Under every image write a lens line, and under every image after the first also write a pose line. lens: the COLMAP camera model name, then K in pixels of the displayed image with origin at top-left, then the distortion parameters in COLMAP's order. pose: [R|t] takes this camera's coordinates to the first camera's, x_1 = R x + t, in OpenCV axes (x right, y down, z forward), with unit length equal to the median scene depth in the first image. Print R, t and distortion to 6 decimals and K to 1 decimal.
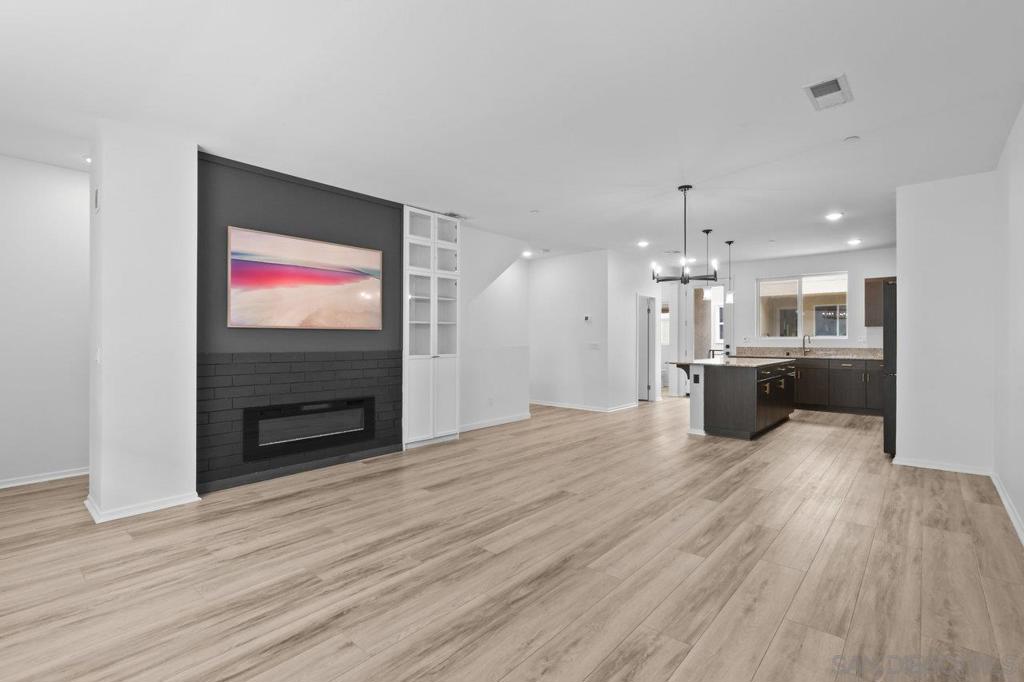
lens RADIAL K [[466.0, 0, 513.8], [0, 466.0, 341.0], [0, 0, 1]] dist [0.003964, 0.002389]
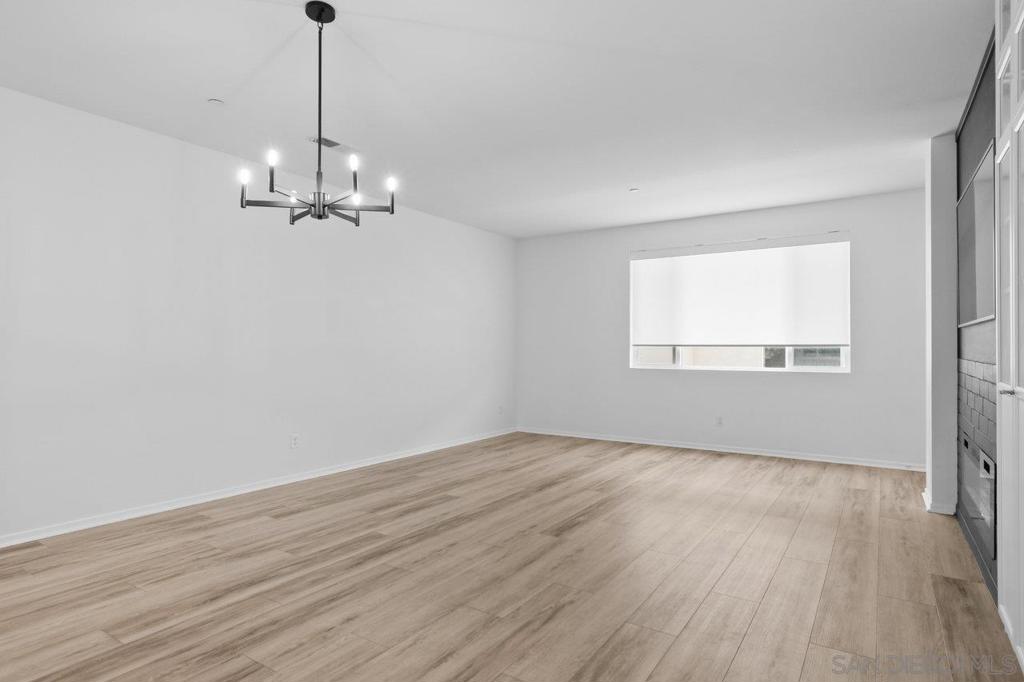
lens RADIAL K [[572.0, 0, 529.5], [0, 572.0, 348.2], [0, 0, 1]] dist [0.002312, -0.001362]
pose [[-0.985769, -0.000842, -0.168103, 0.241379], [-0.000880, 1.000000, 0.000147, 0.007224], [0.168102, 0.000293, -0.985769, 1.490988]]
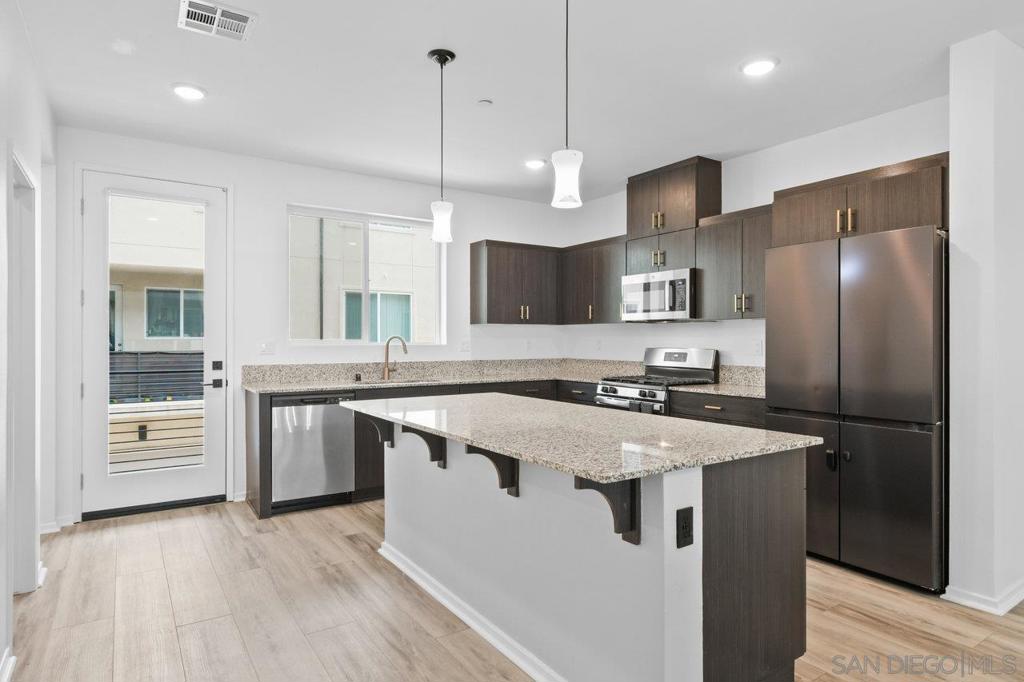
lens RADIAL K [[572.0, 0, 509.6], [0, 572.0, 346.1], [0, 0, 1]] dist [0.002312, -0.001362]
pose [[0.247742, -0.010226, 0.968772, 0.115822], [0.002595, 0.999948, 0.009892, -0.016075], [-0.968823, 0.000064, 0.247755, 1.254863]]
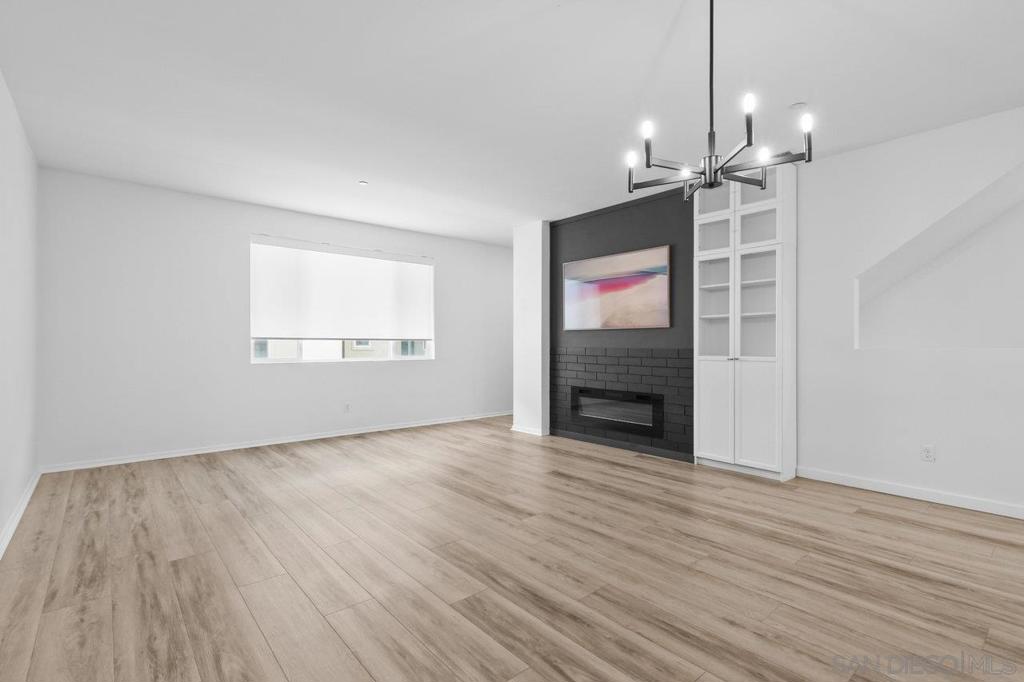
lens RADIAL K [[466.0, 0, 514.5], [0, 466.0, 357.6], [0, 0, 1]] dist [0.003964, 0.002389]
pose [[-0.126160, 0.032124, -0.991490, 0.727088], [-0.001823, 0.999466, 0.032615, 0.007138], [0.992008, 0.005922, -0.126034, 0.828175]]
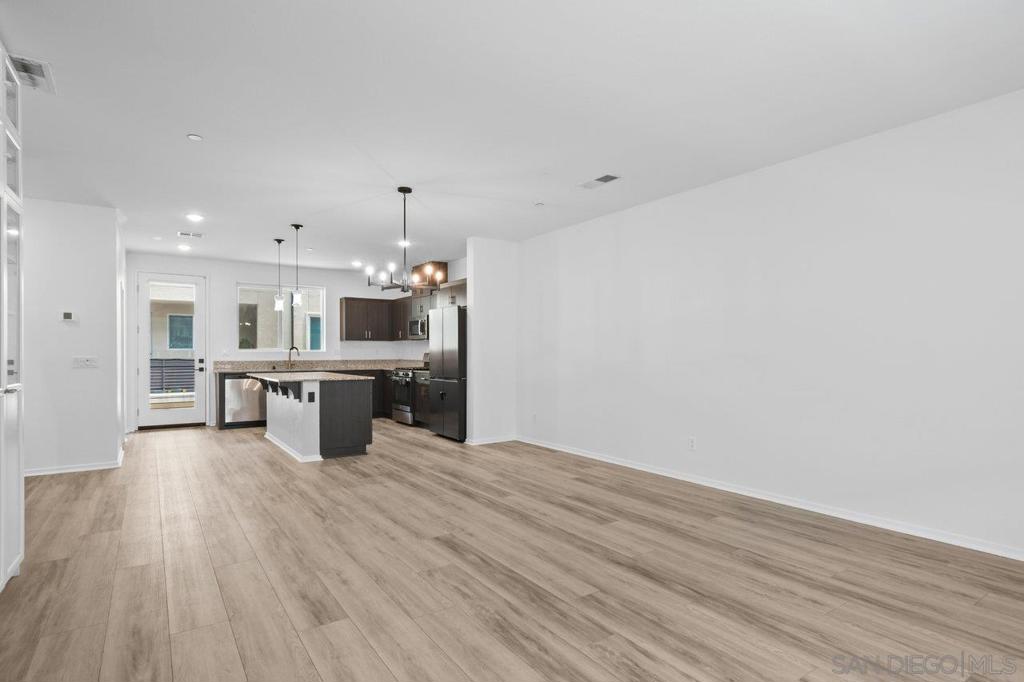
lens RADIAL K [[529.3, 0, 501.2], [0, 529.3, 359.2], [0, 0, 1]] dist [0.013494, -0.001960]
pose [[0.255898, -0.012212, 0.966627, -0.581801], [0.003826, 0.999925, 0.011620, -0.000026], [-0.966696, 0.000725, 0.255925, 0.503499]]
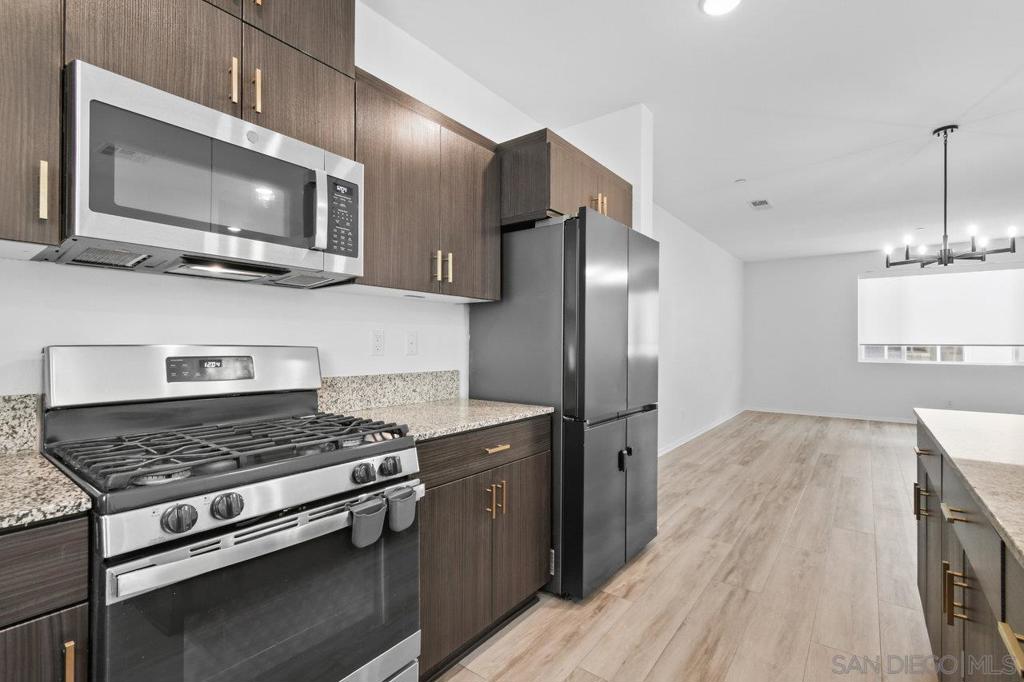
lens RADIAL K [[466.0, 0, 517.7], [0, 466.0, 346.1], [0, 0, 1]] dist [0.003964, 0.002389]
pose [[-0.996397, -0.000898, -0.084806, 1.003646], [-0.001553, 0.999969, 0.007659, -0.004580], [0.084796, 0.007764, -0.996368, 1.548966]]
